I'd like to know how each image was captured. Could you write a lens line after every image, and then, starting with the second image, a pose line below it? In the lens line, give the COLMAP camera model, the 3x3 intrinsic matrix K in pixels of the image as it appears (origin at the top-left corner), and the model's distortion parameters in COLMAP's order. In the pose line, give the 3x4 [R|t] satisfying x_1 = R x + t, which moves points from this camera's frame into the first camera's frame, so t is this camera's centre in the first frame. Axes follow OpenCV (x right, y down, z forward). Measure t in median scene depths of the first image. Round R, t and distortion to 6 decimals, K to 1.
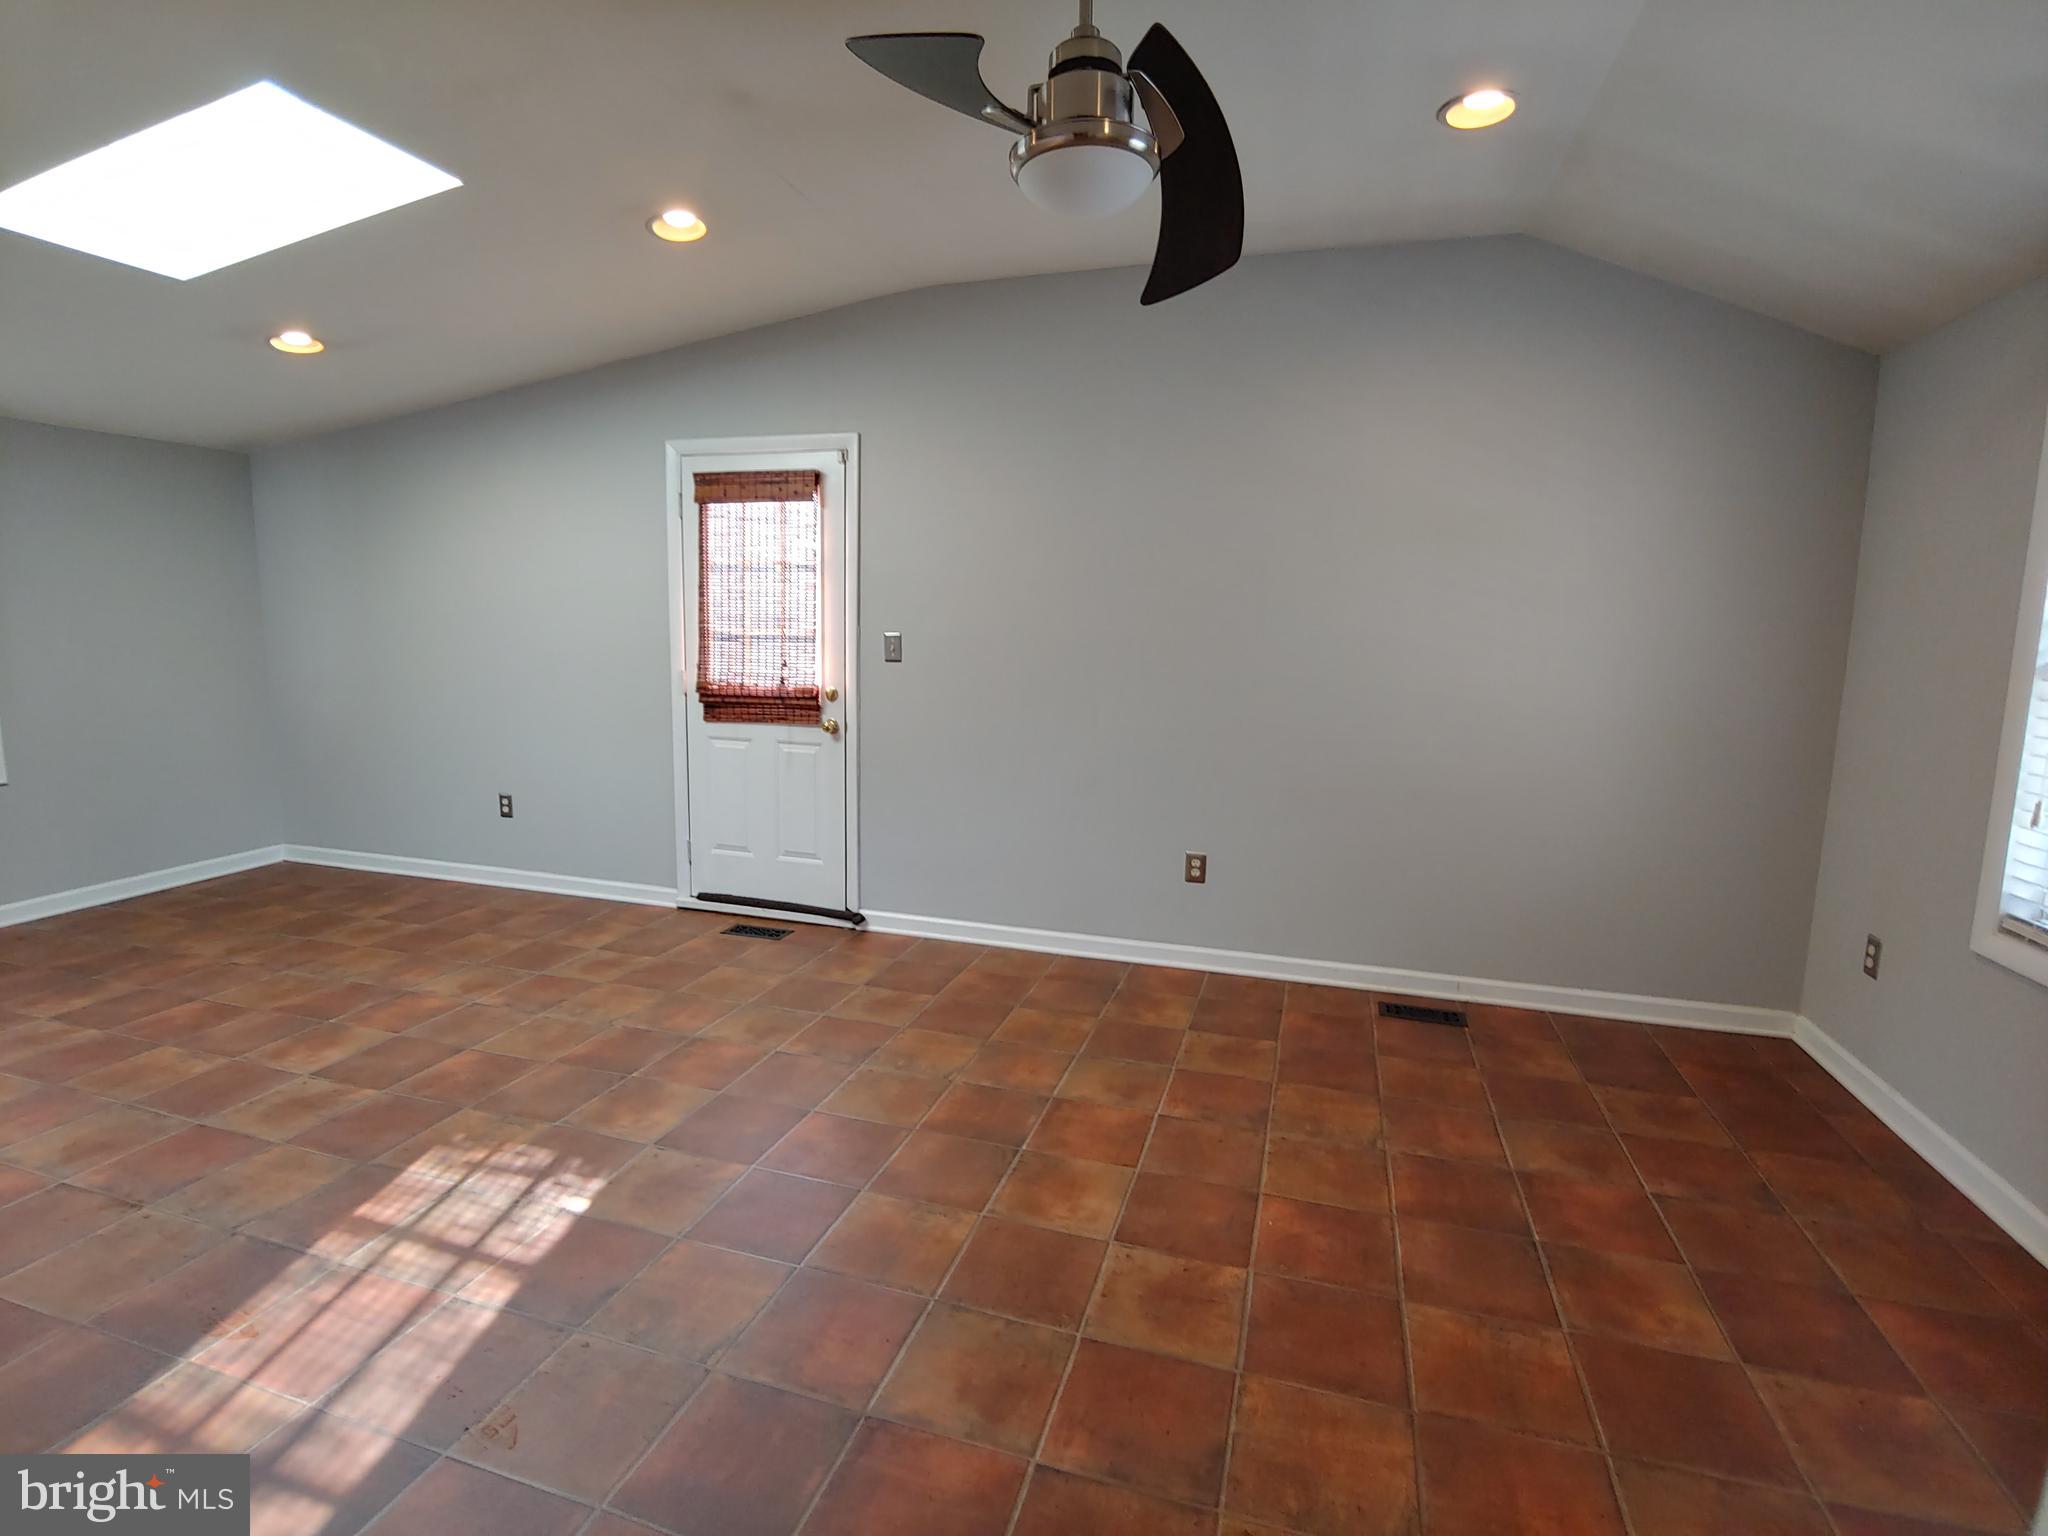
lens RADIAL K [[993.7, 0, 1011.7], [0, 993.7, 769.4], [0, 0, 1]] dist [-0.009020, -0.004328]
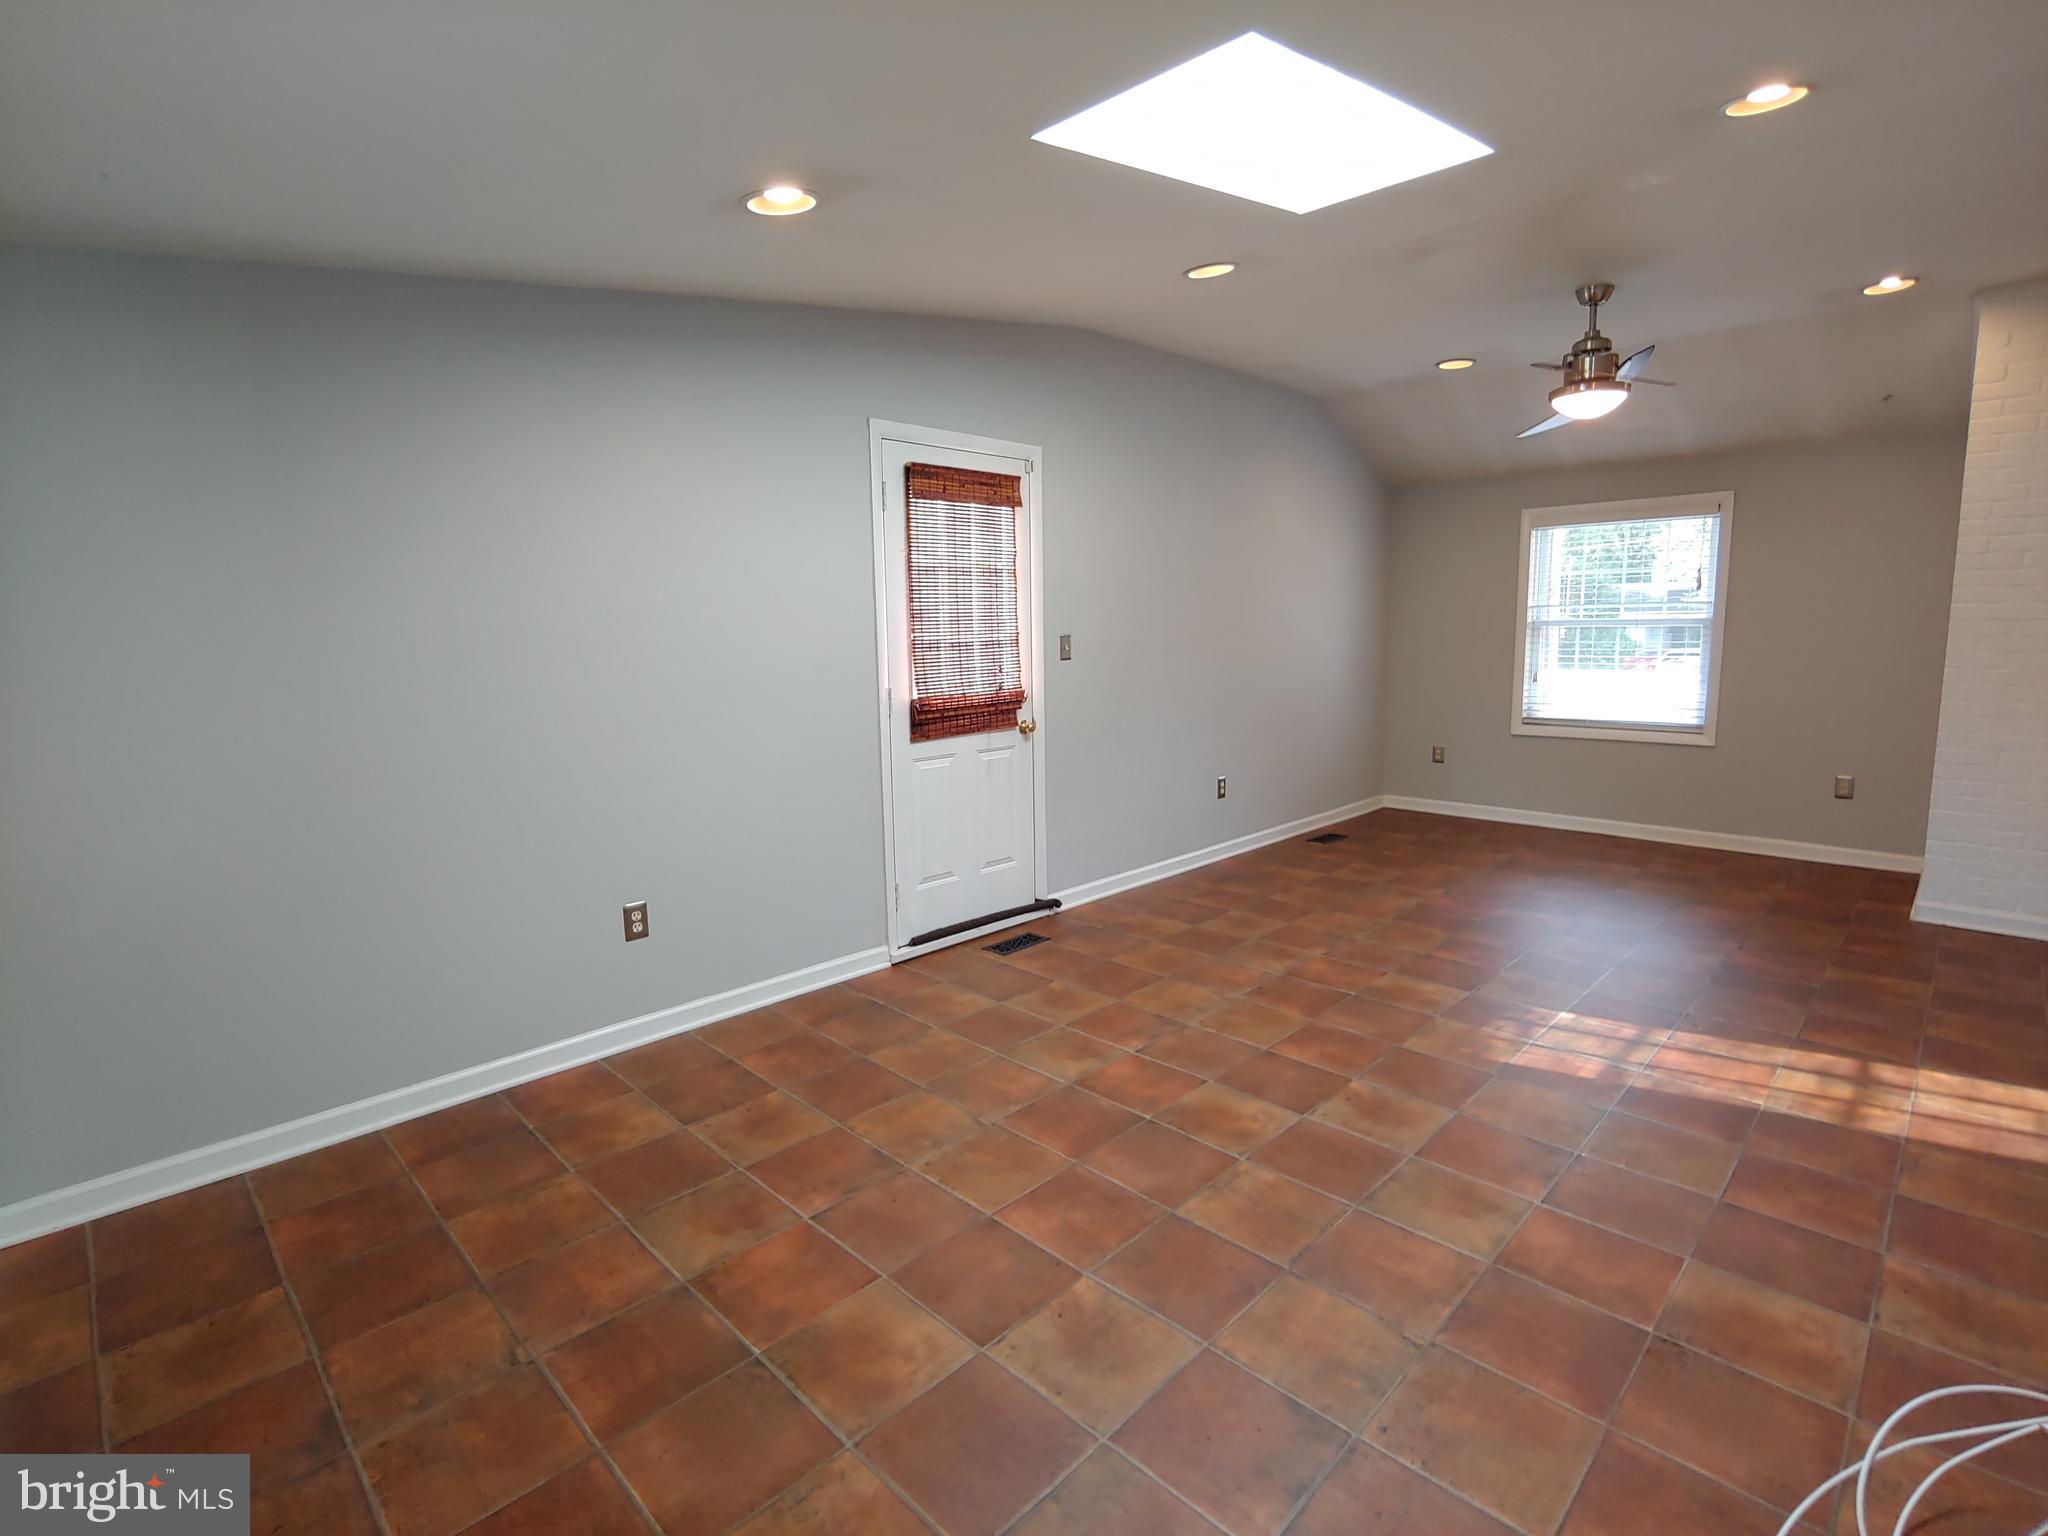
lens RADIAL K [[993.7, 0, 1018.1], [0, 993.7, 766.7], [0, 0, 1]] dist [-0.009020, -0.004328]
pose [[0.484050, -0.161943, 0.859925, -1.418471], [0.165953, 0.981880, 0.091495, -0.128365], [-0.859160, 0.098419, 0.502154, 0.653054]]
